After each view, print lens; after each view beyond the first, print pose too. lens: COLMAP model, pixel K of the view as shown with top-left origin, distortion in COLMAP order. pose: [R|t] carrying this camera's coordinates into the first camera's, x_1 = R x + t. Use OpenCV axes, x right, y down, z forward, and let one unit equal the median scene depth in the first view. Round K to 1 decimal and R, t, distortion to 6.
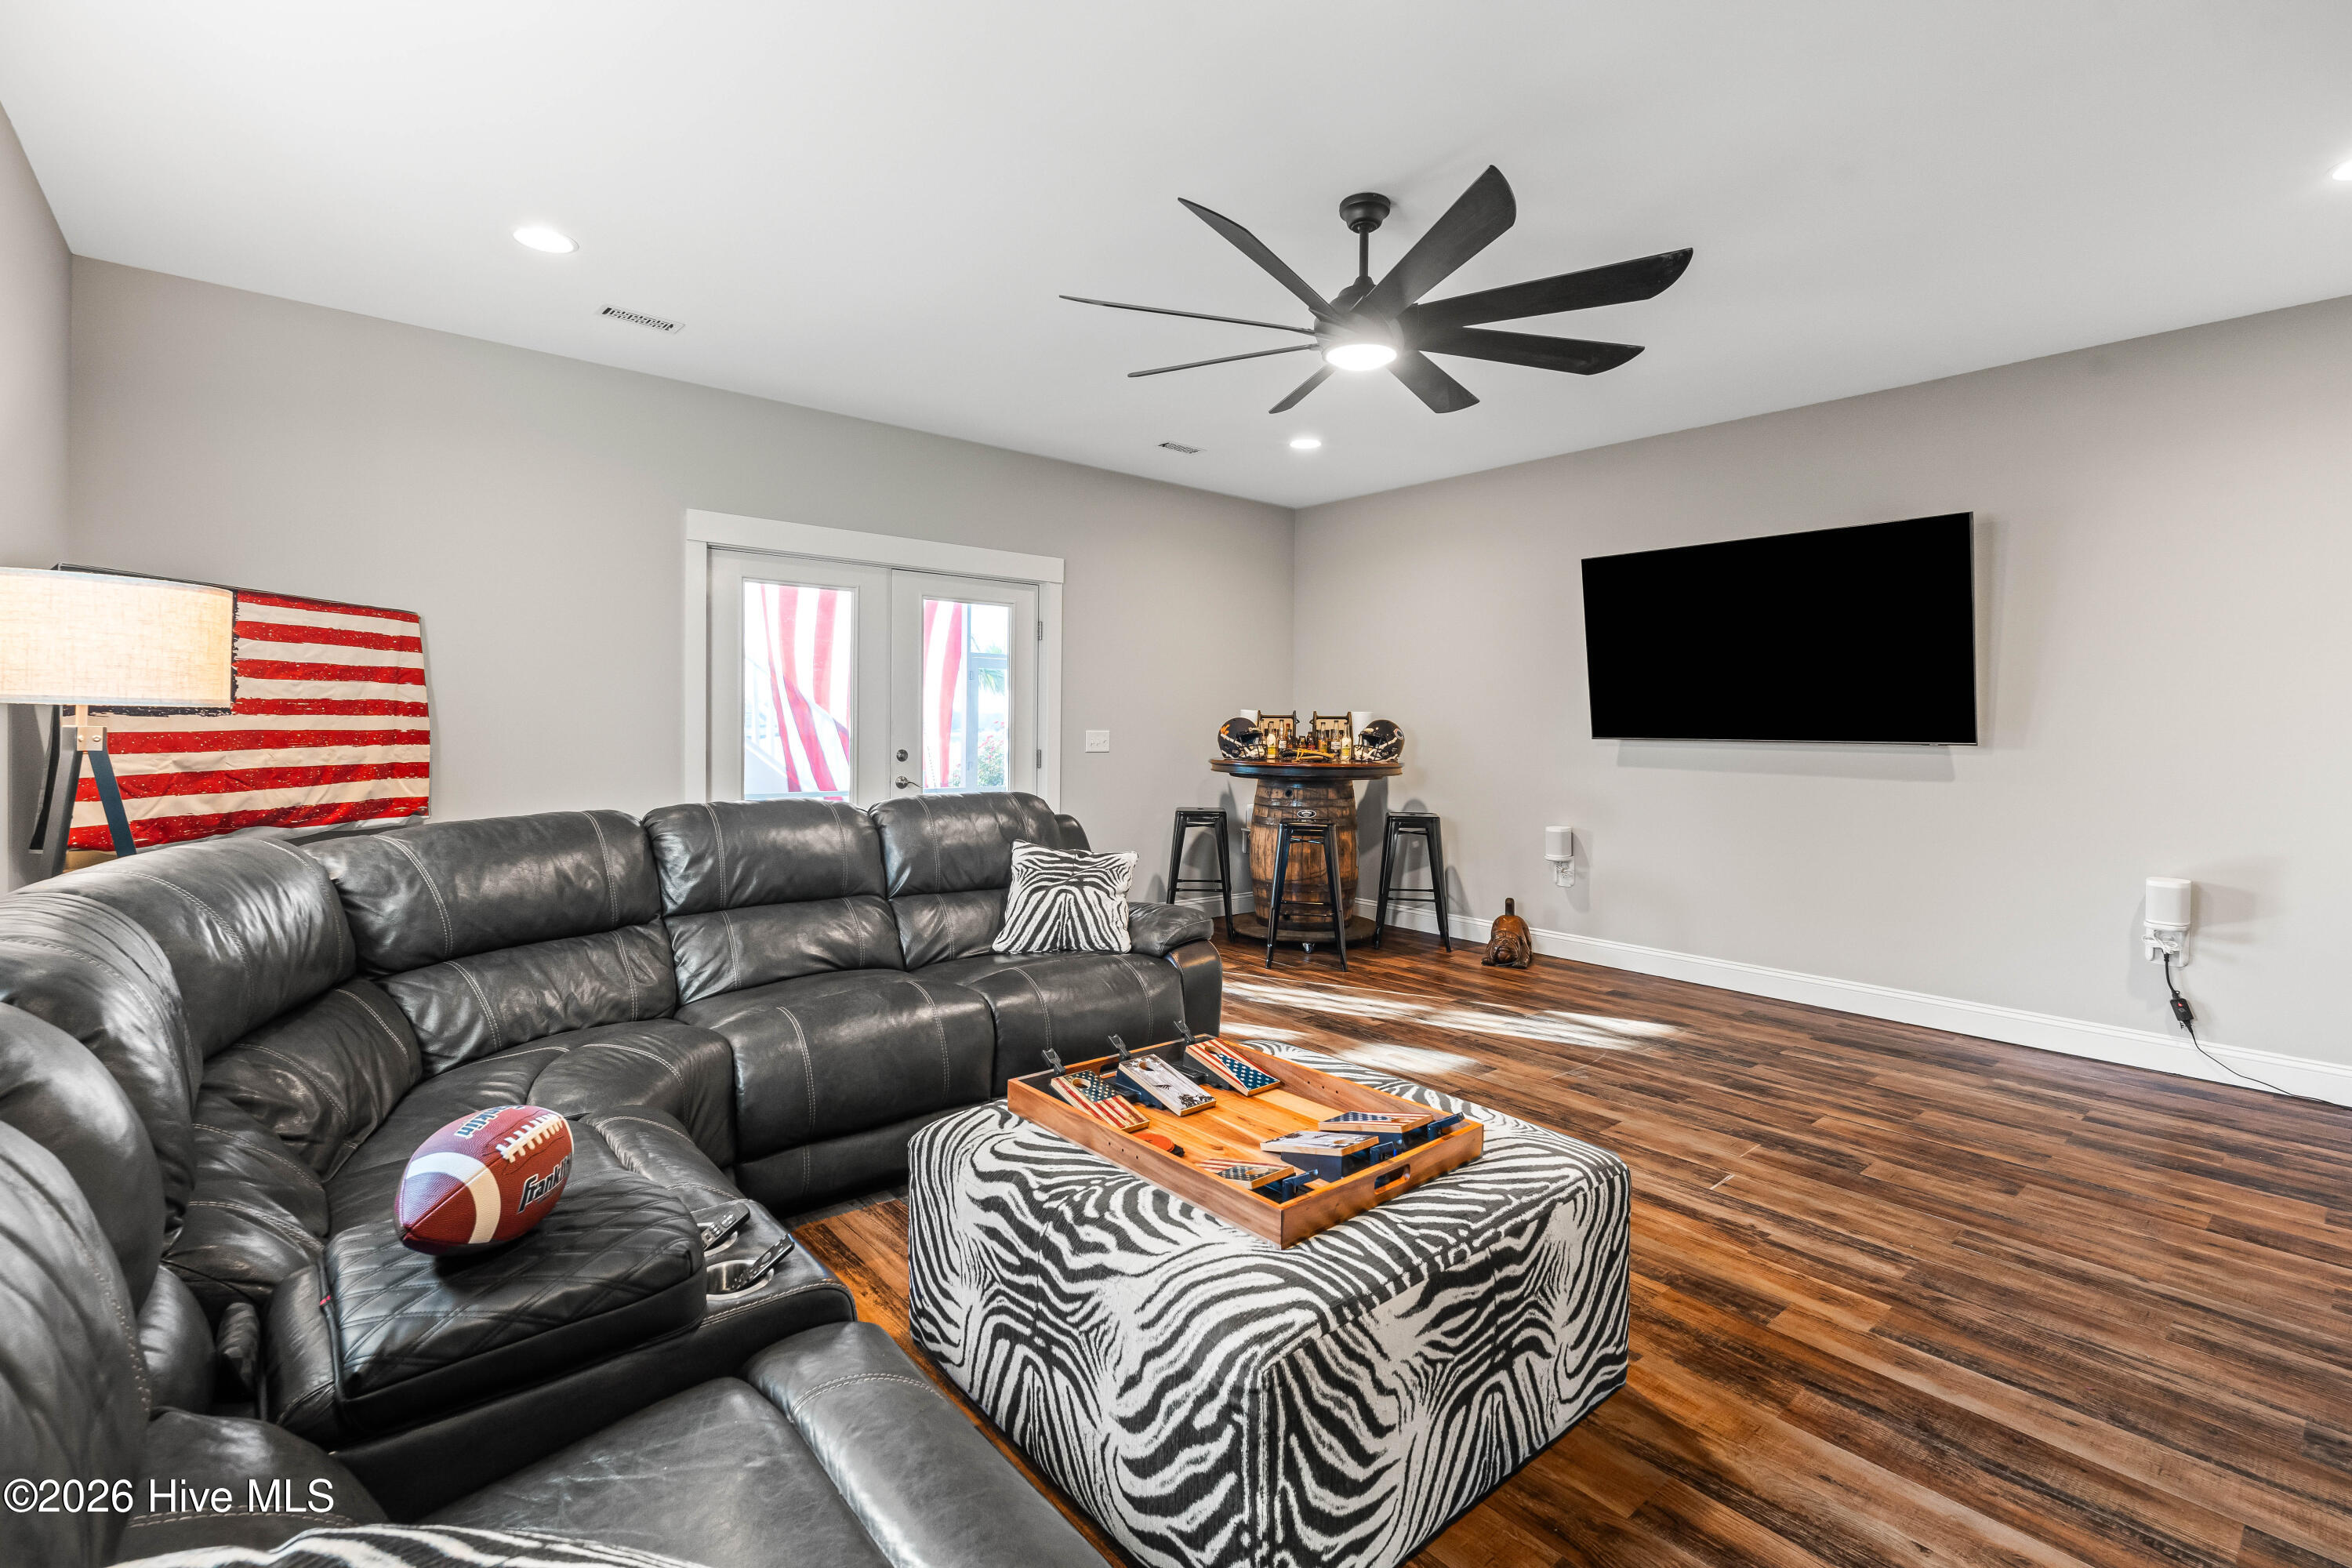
lens RADIAL K [[1046.8, 0, 1170.7], [0, 1046.8, 755.0], [0, 0, 1]] dist [-0.000263, 0.000010]
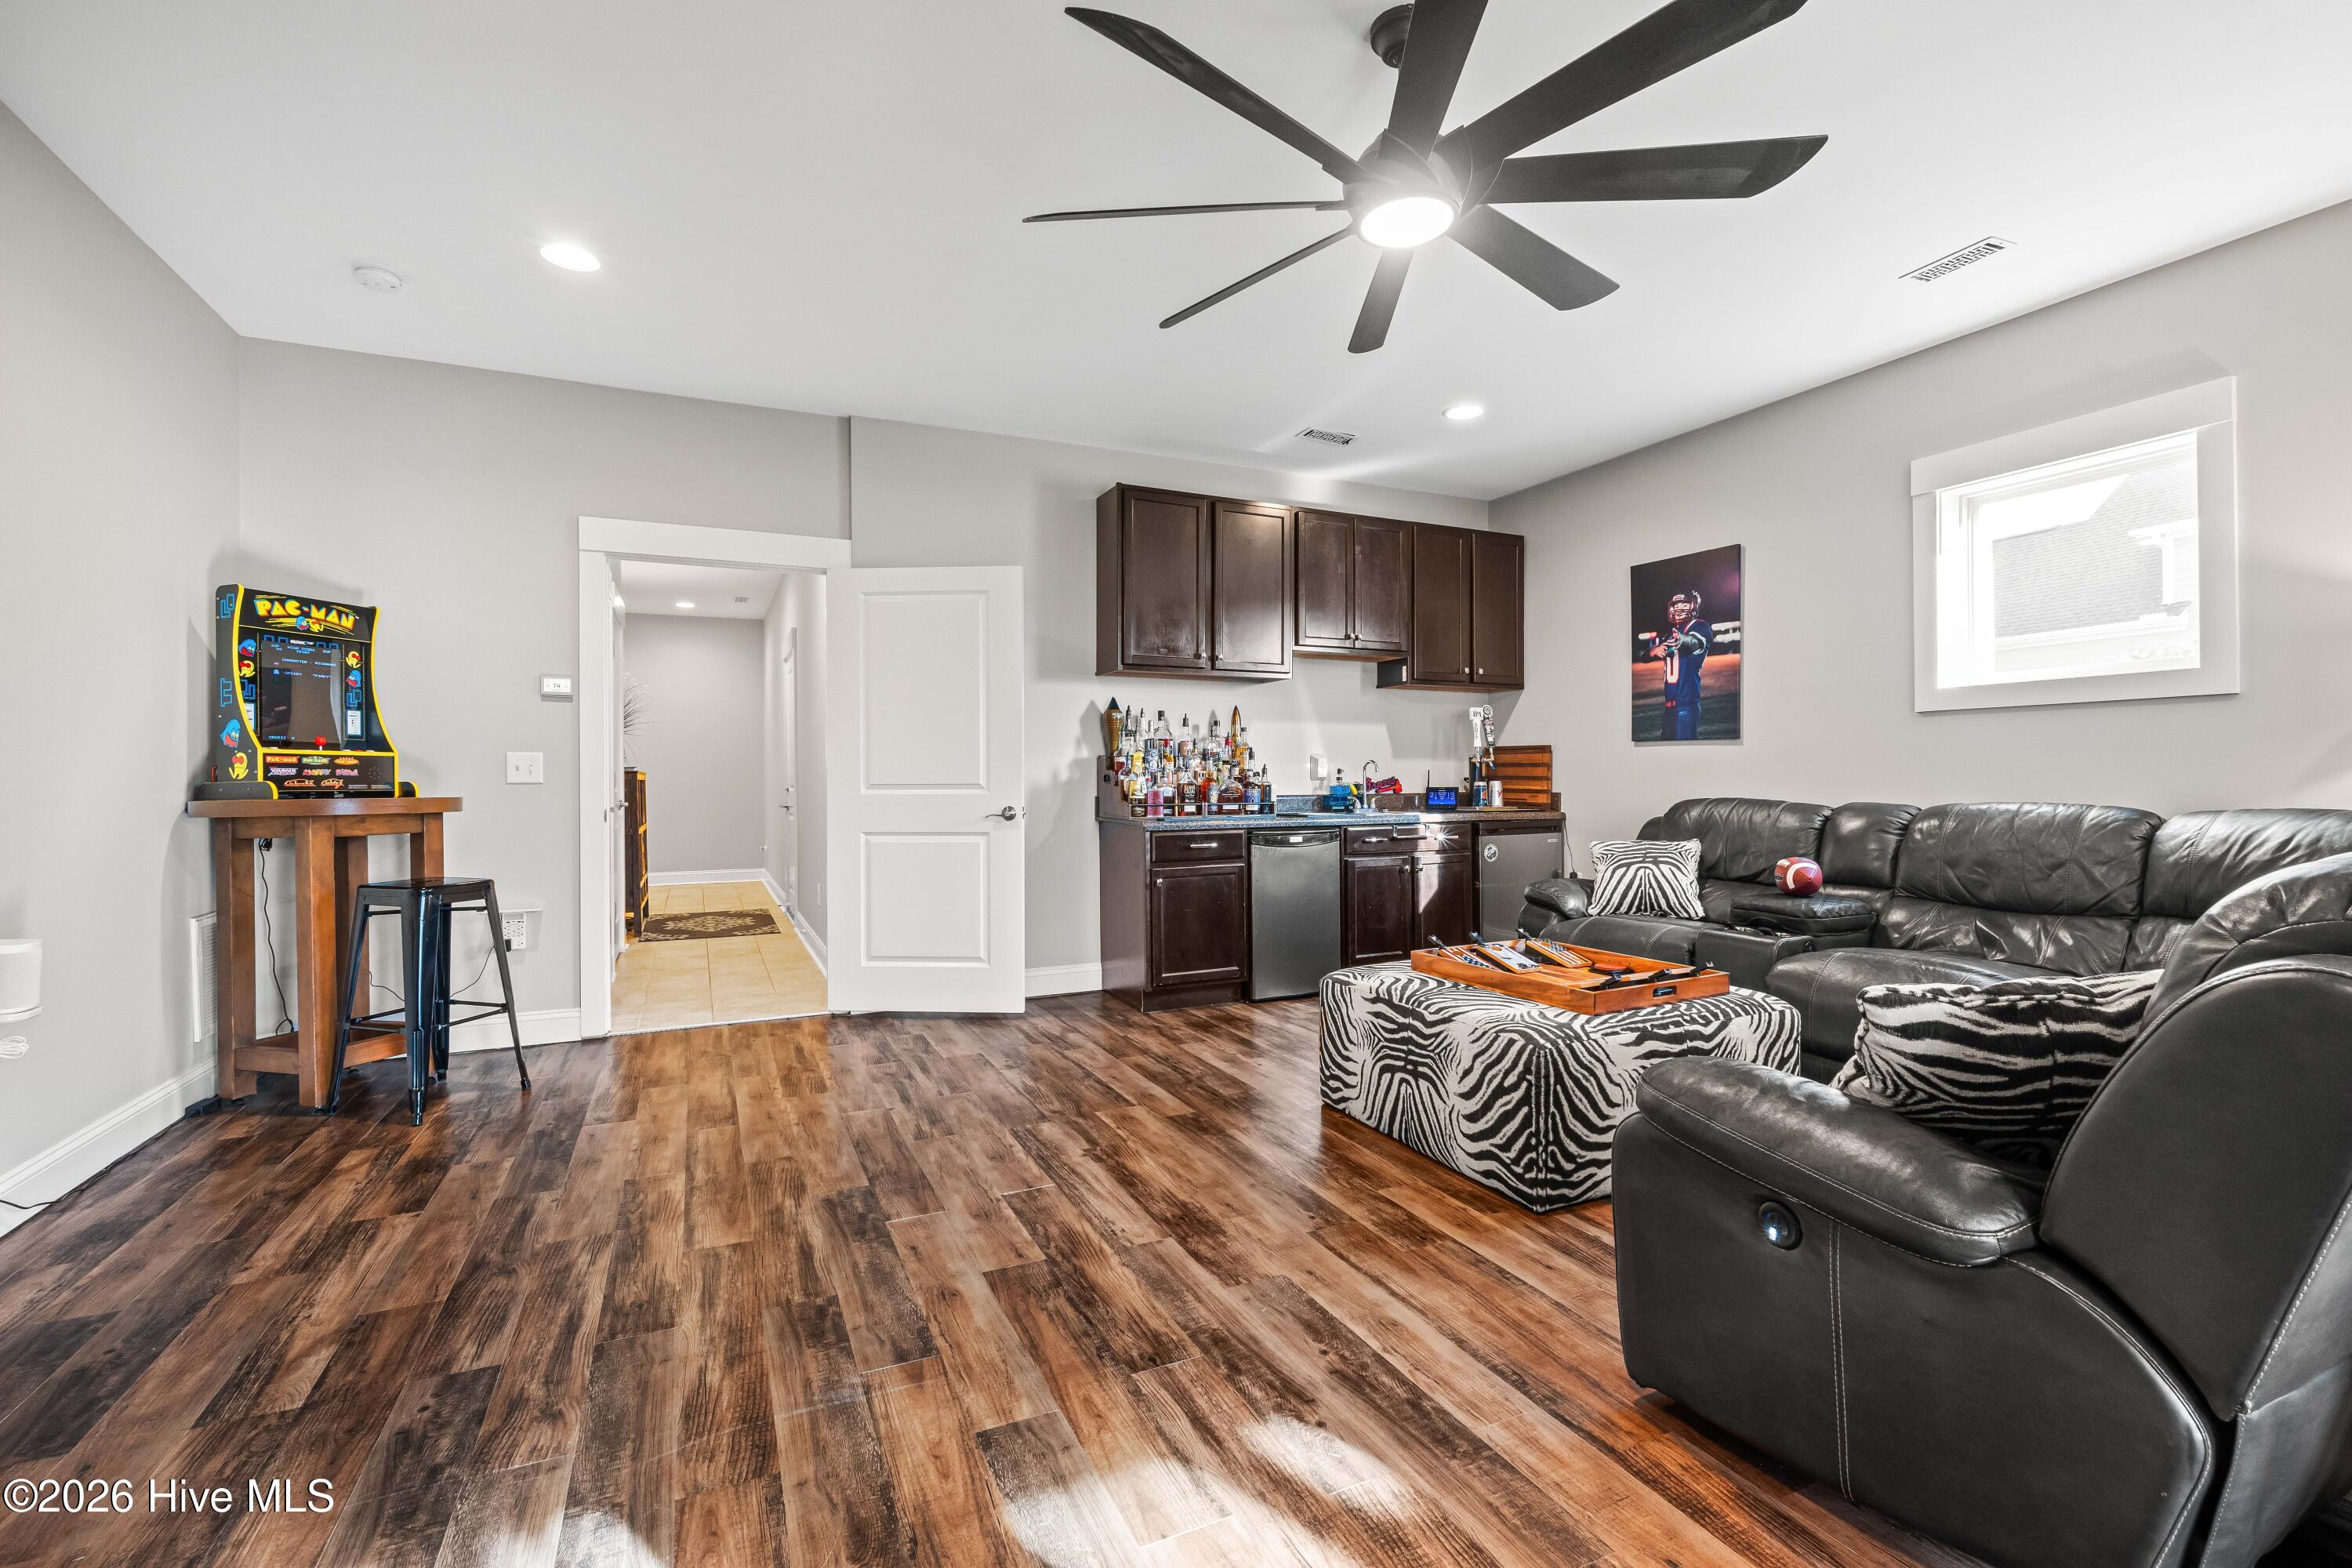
lens RADIAL K [[1036.4, 0, 1172.4], [0, 1036.4, 780.6], [0, 0, 1]] dist [-0.001670, -0.000121]
pose [[-0.965735, -0.008676, 0.259387, 0.144734], [-0.001041, 0.999562, 0.029560, 0.004269], [-0.259530, 0.028277, -0.965321, 1.741657]]
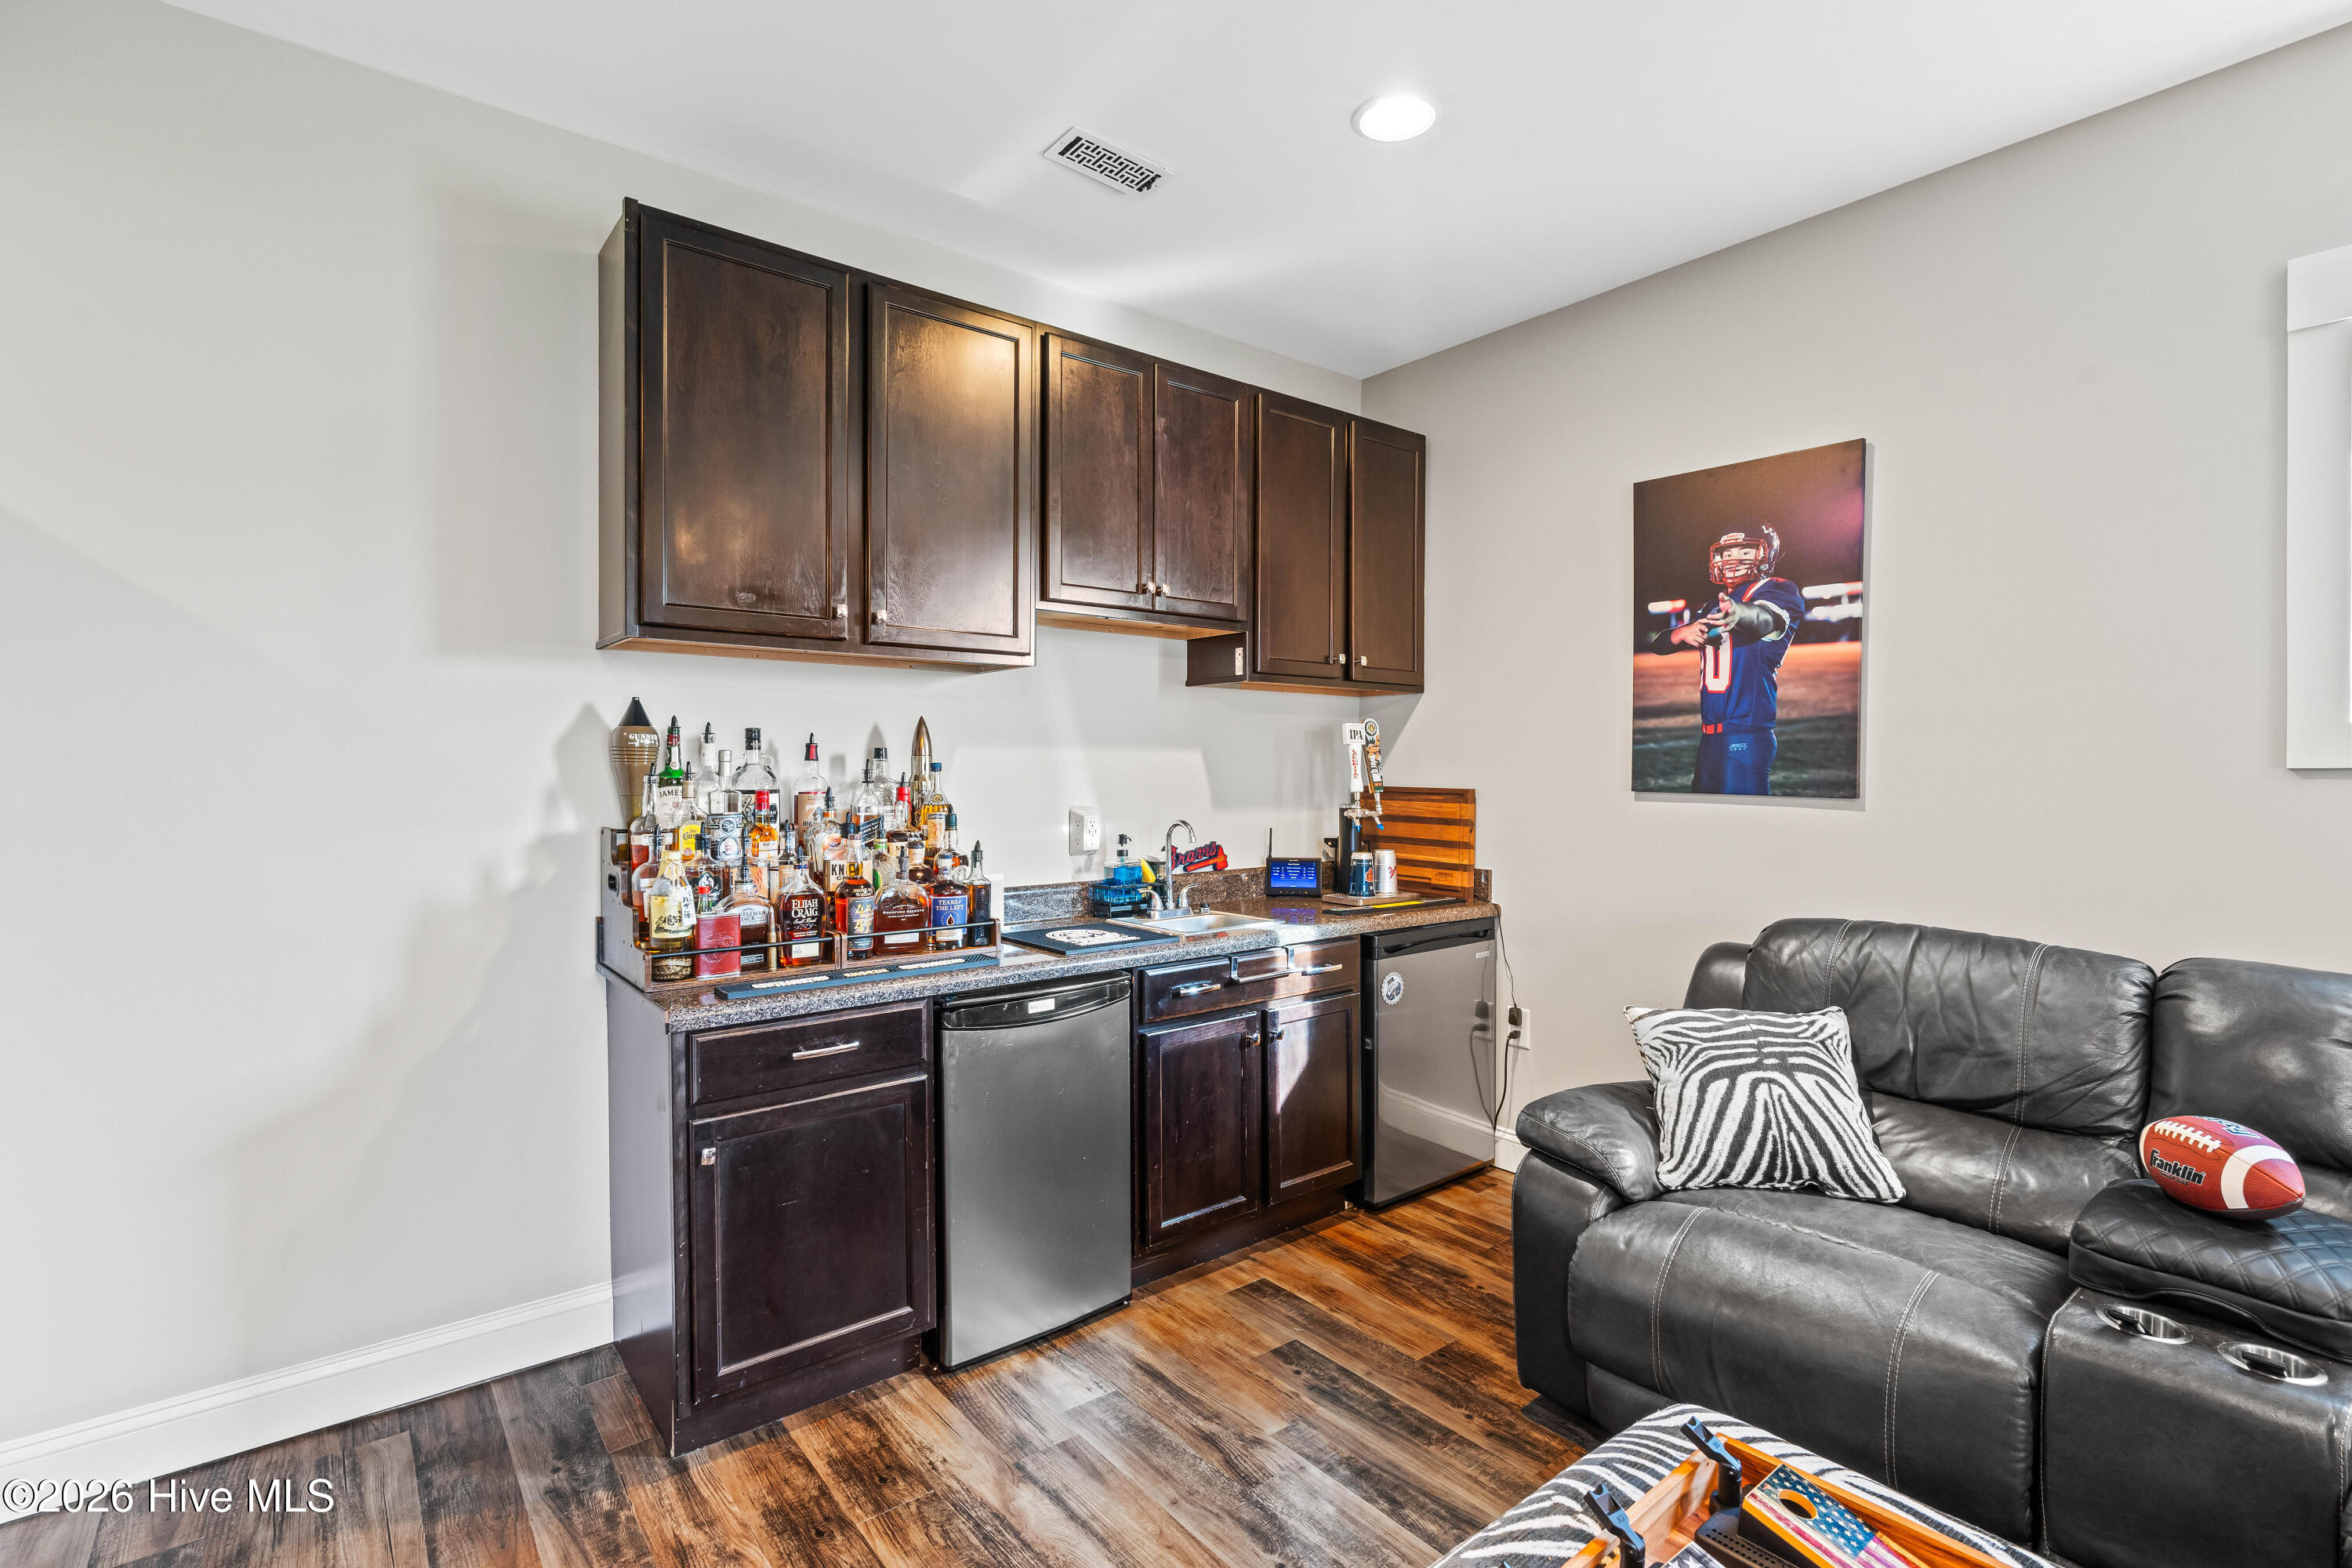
lens RADIAL K [[1098.2, 0, 1176.0], [0, 1098.2, 784.0], [0, 0, 1]] dist [0.000041, 0.000172]
pose [[-0.999630, -0.012445, 0.024187, 0.260430], [-0.011411, 0.999035, 0.042406, -0.056649], [-0.024691, 0.042114, -0.998808, 0.933378]]
